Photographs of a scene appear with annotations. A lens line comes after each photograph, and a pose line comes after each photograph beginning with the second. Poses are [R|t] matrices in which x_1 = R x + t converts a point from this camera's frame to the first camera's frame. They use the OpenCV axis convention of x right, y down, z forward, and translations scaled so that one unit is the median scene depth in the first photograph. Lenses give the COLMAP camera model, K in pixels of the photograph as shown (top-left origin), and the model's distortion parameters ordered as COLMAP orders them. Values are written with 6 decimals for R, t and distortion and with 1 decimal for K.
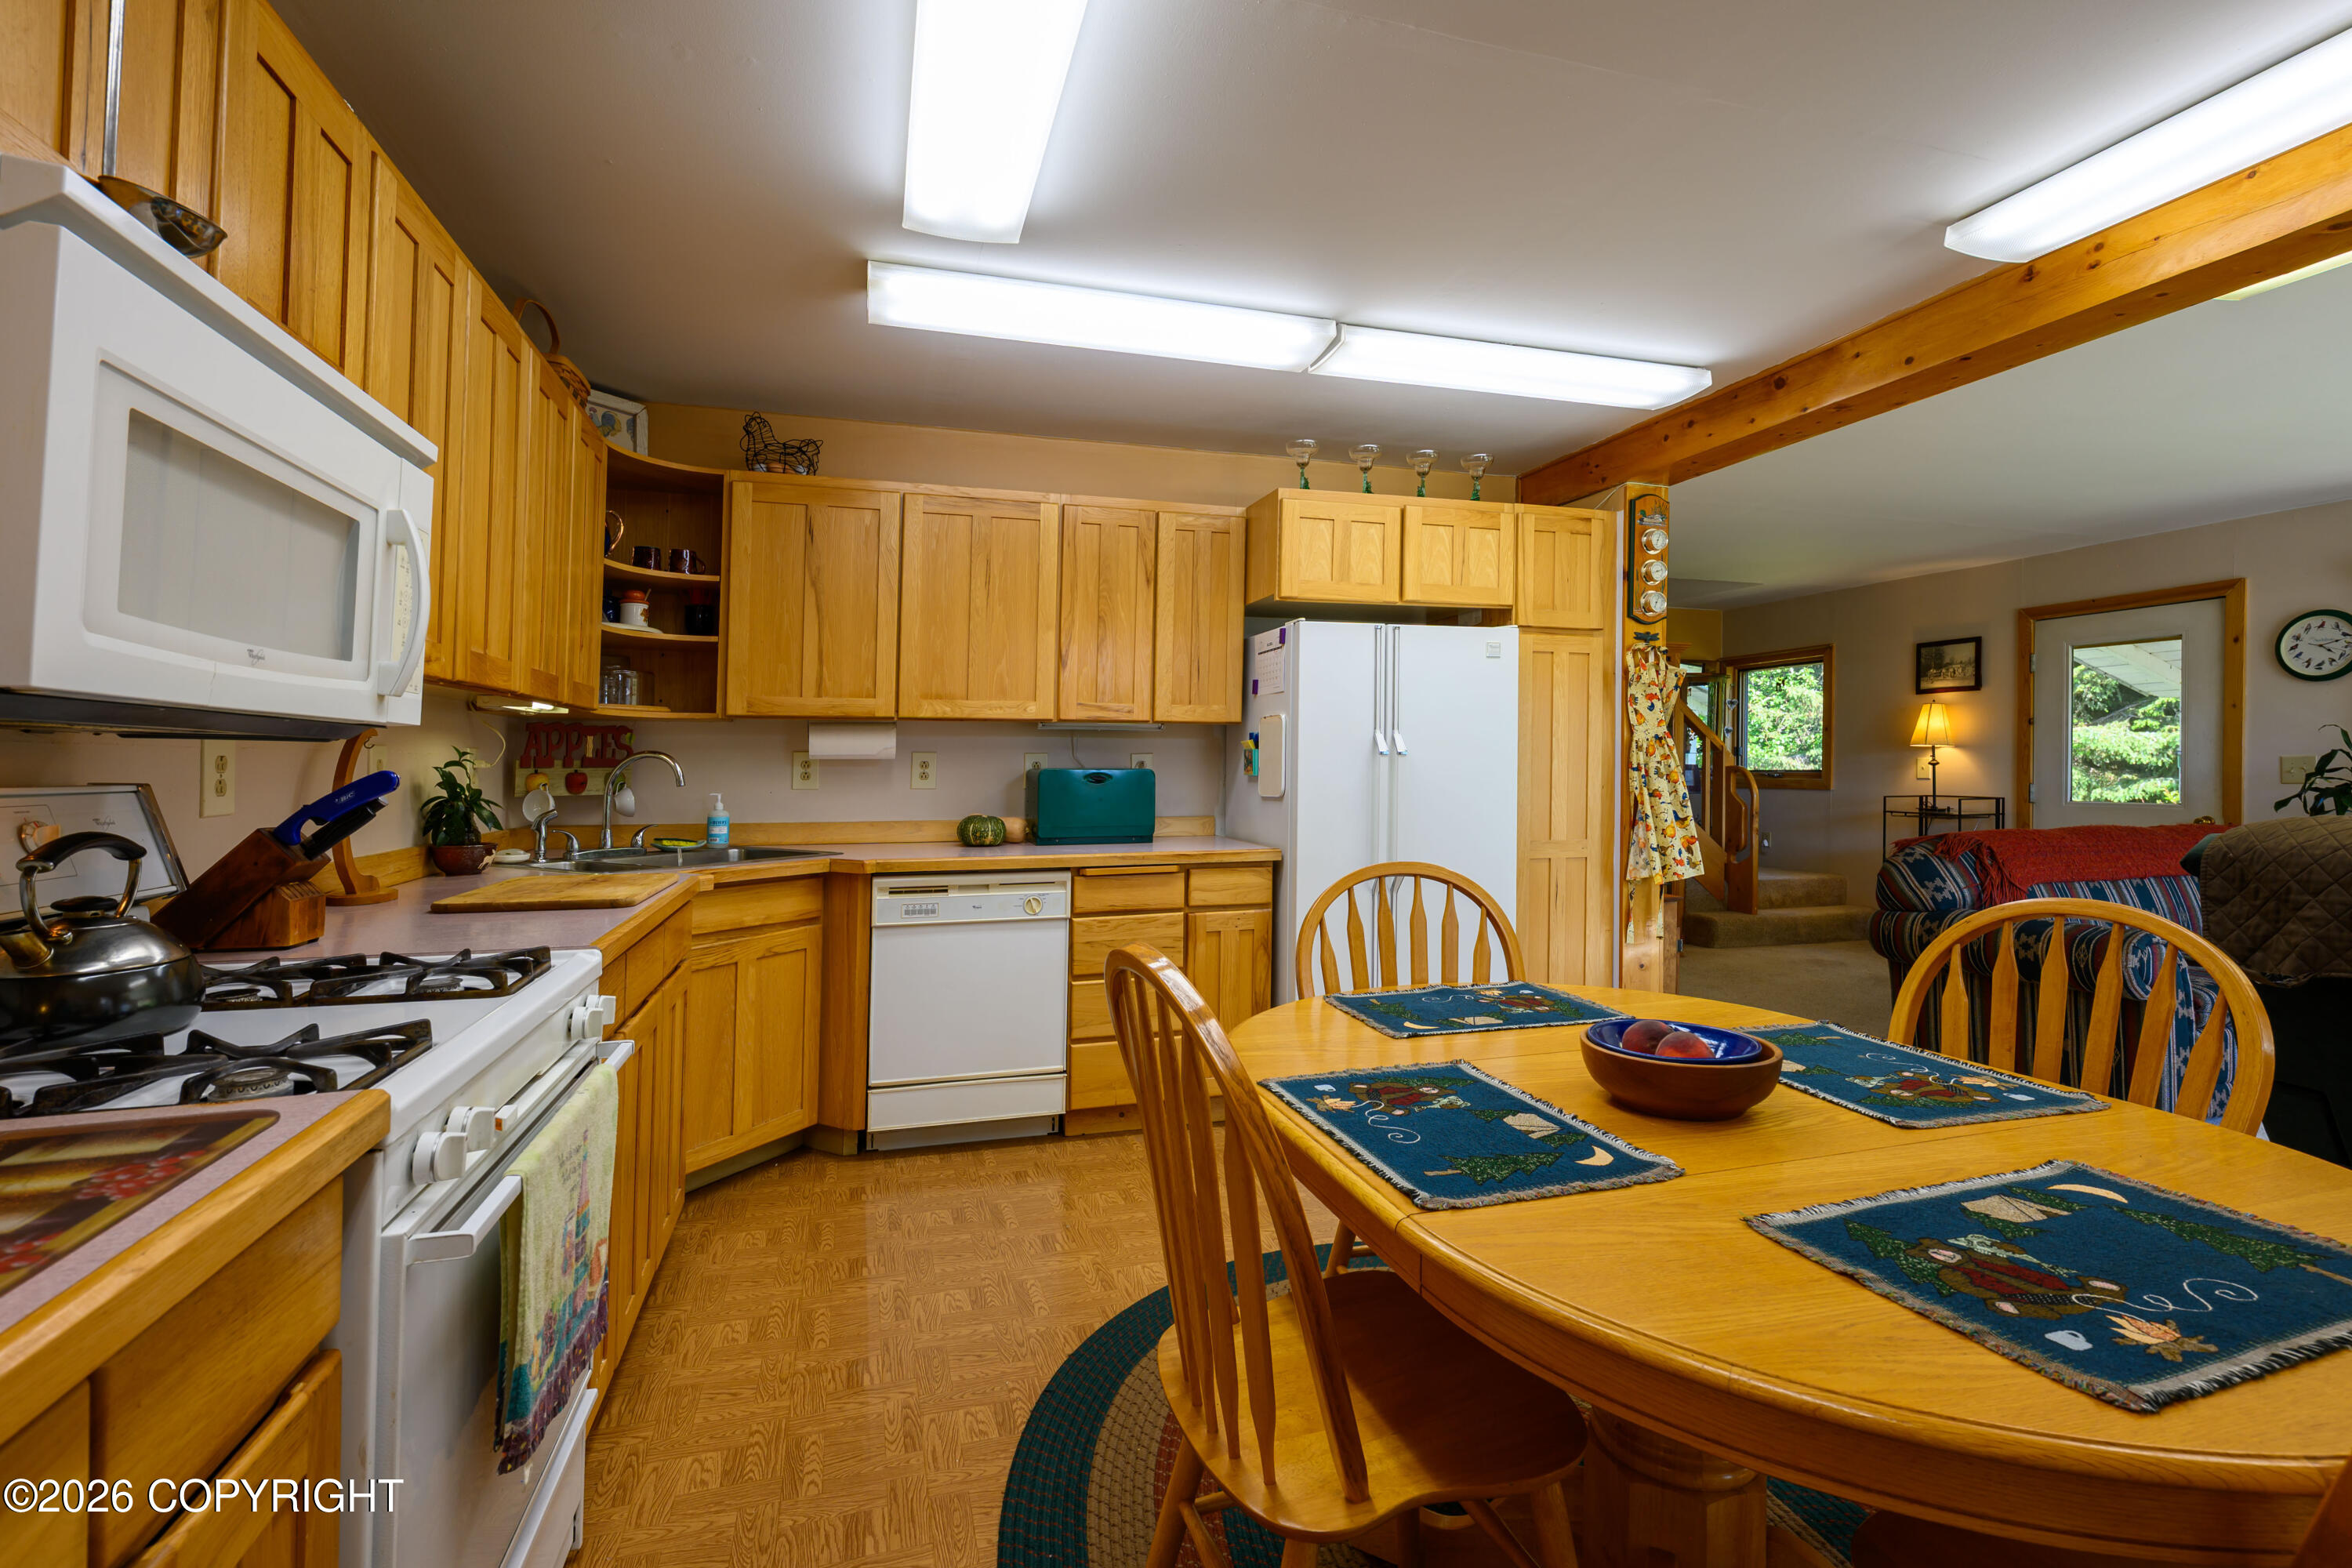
lens RADIAL K [[1064.4, 0, 1149.5], [0, 1064.4, 795.7], [0, 0, 1]] dist [-0.001360, -0.000572]
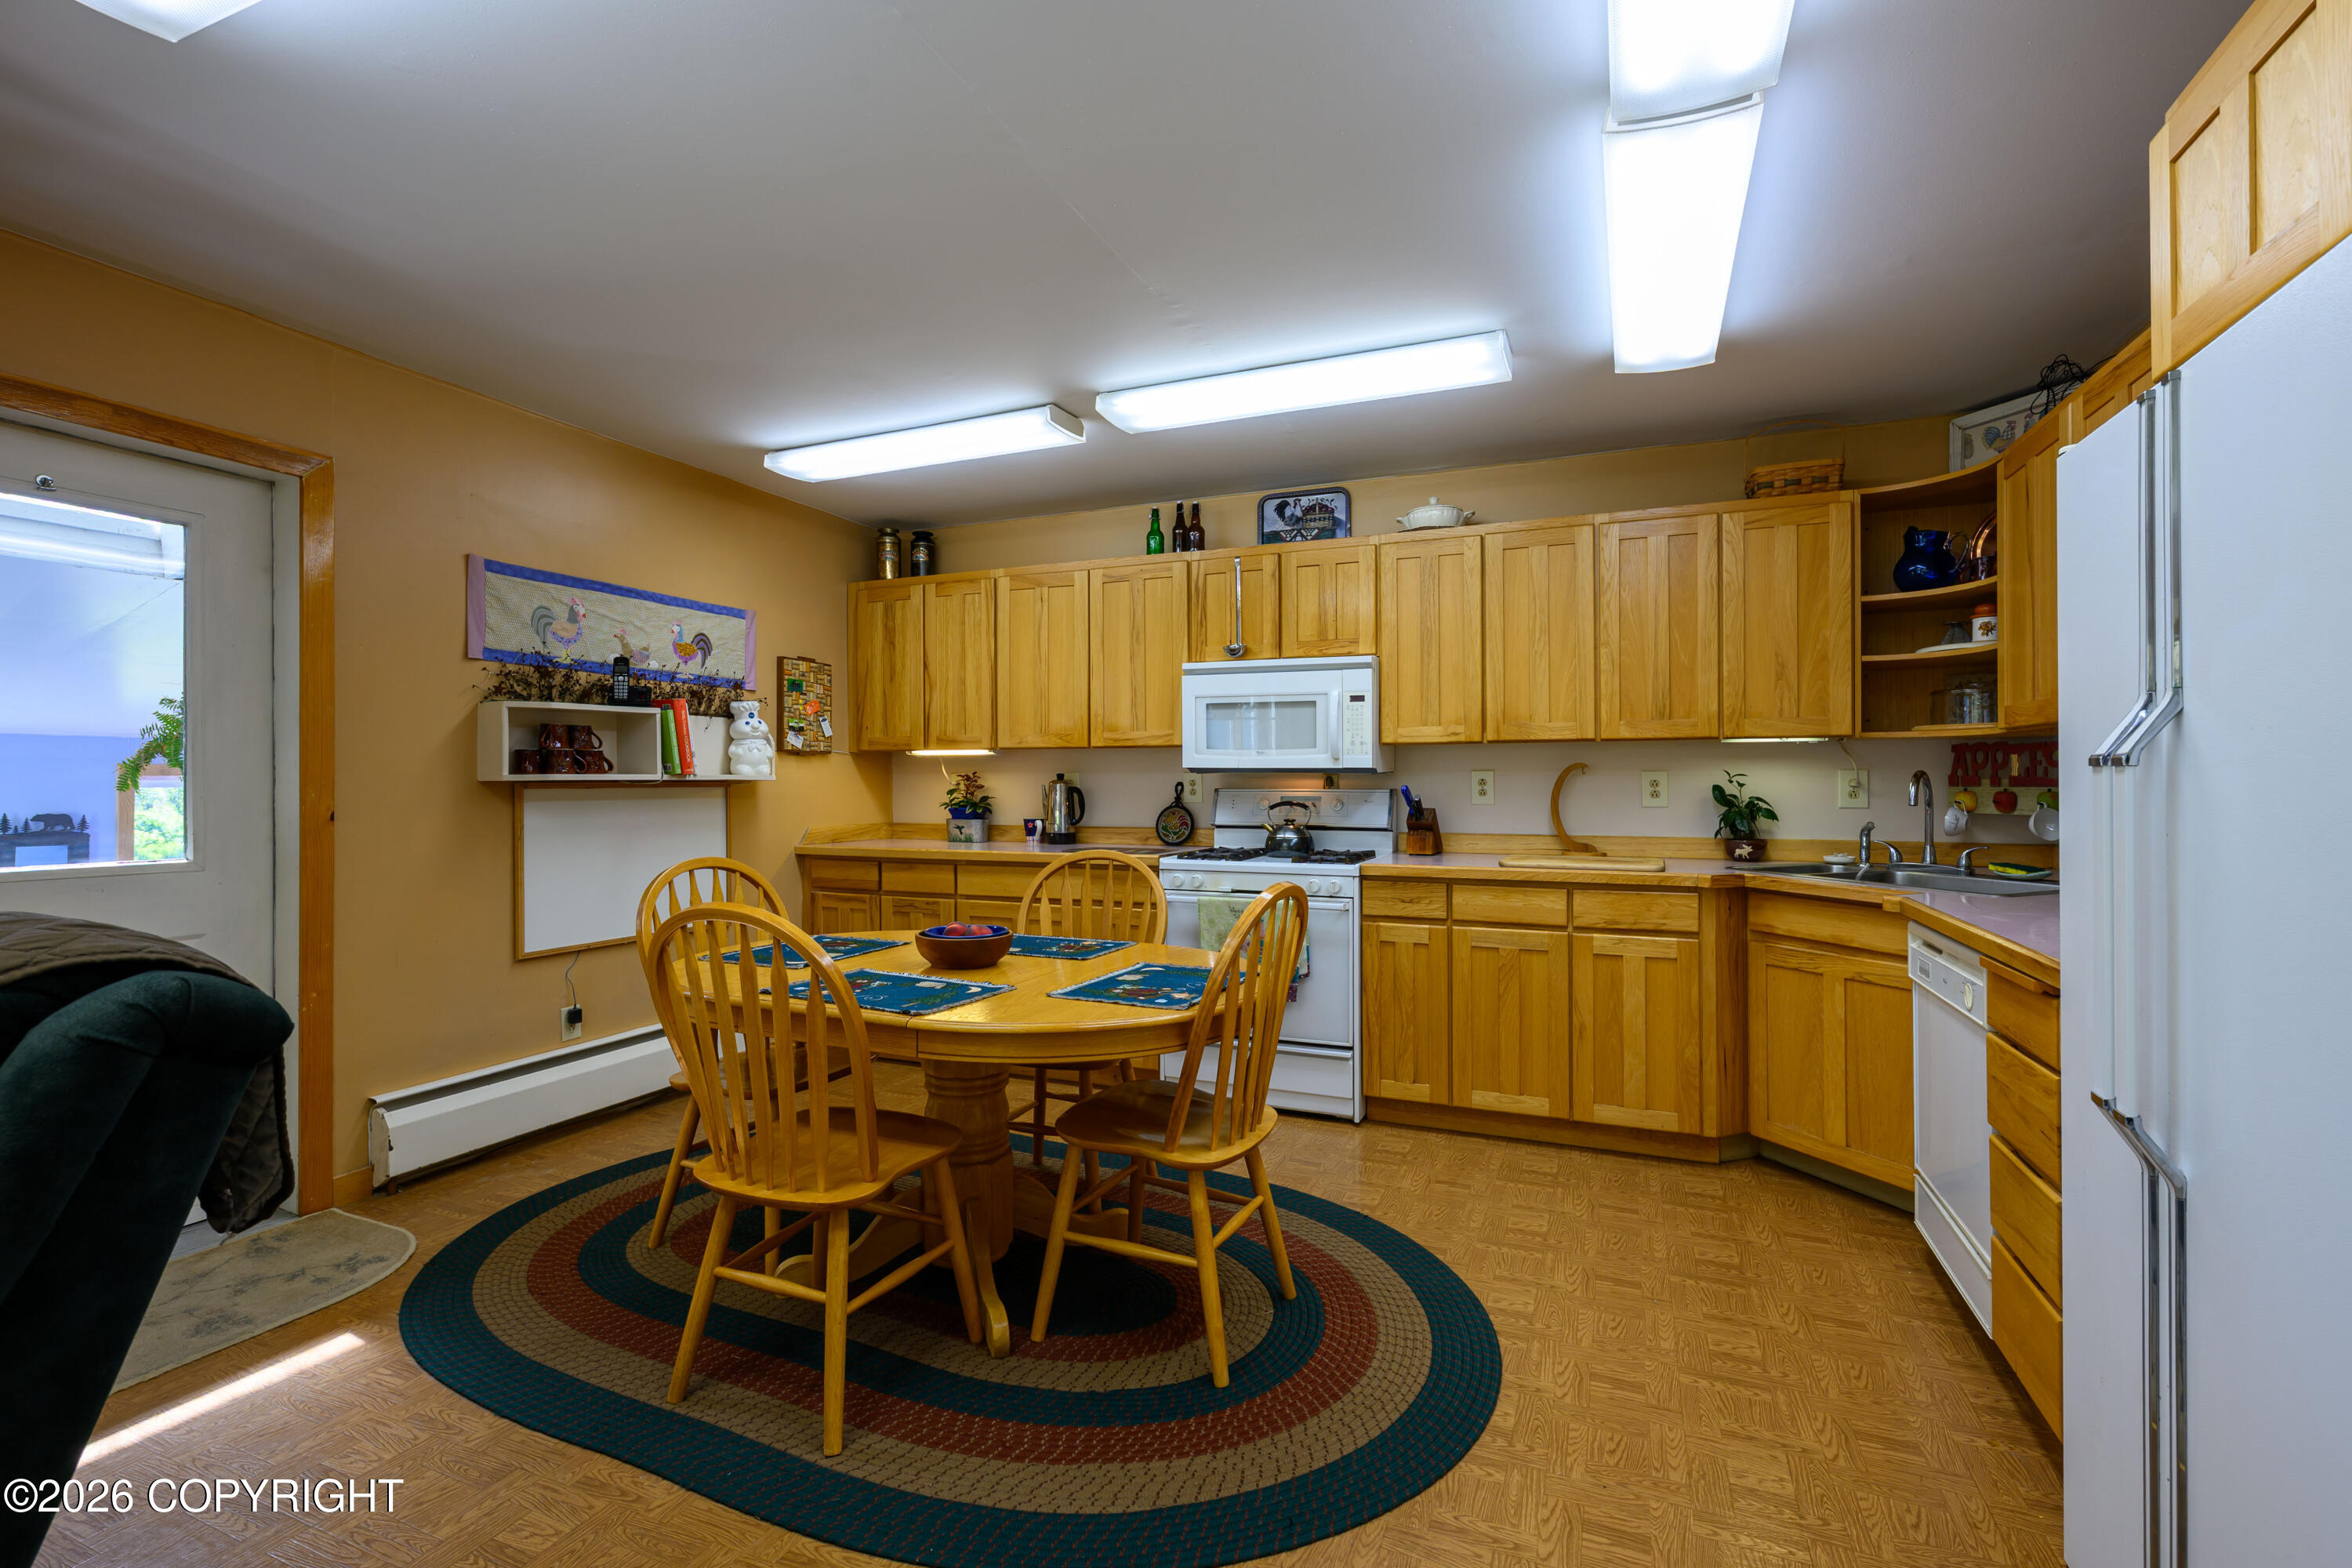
lens RADIAL K [[1049.9, 0, 1179.9], [0, 1049.9, 787.3], [0, 0, 1]] dist [0.001282, 0.000738]
pose [[-0.627336, 0.007618, -0.778712, 0.488302], [-0.021992, 0.999380, 0.027494, -0.024378], [0.778438, 0.034373, -0.626779, 0.699319]]
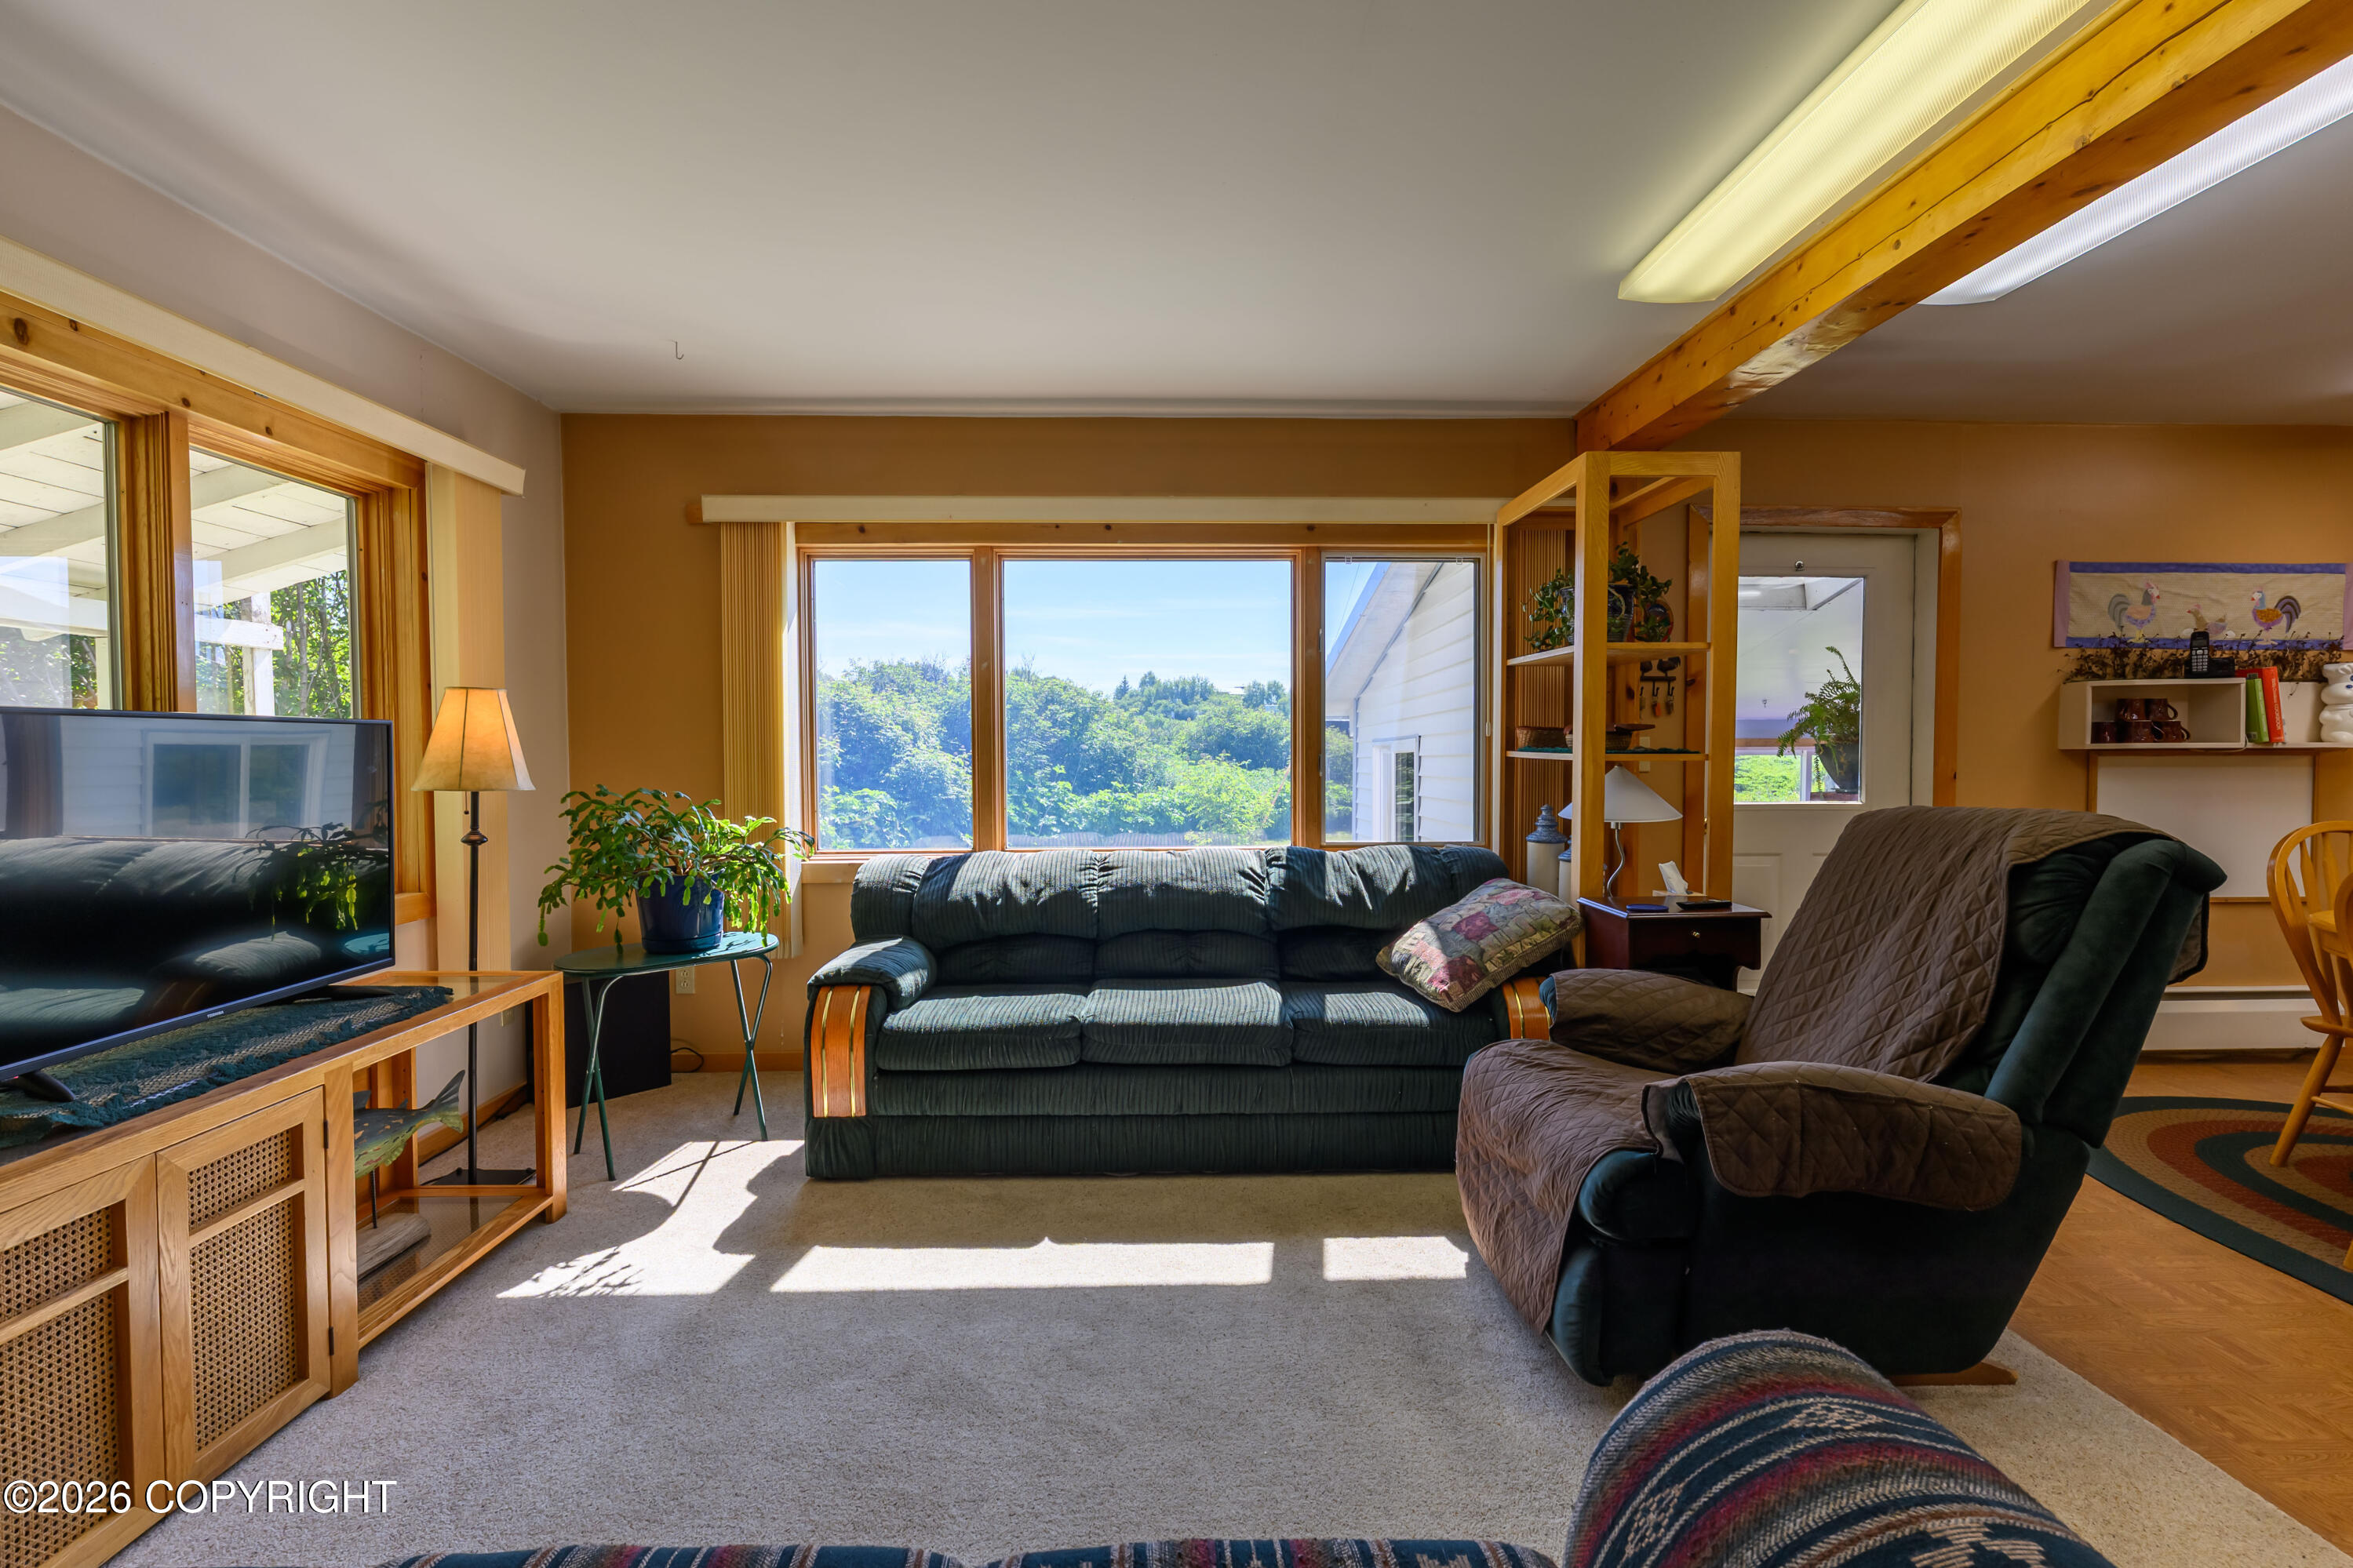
lens RADIAL K [[1081.9, 0, 1180.3], [0, 1081.9, 779.3], [0, 0, 1]] dist [0.001761, 0.000193]
pose [[-0.969295, -0.002867, 0.245884, 0.698438], [0.011004, 0.998425, 0.055018, -0.030360], [-0.245654, 0.056034, -0.967737, 0.901536]]
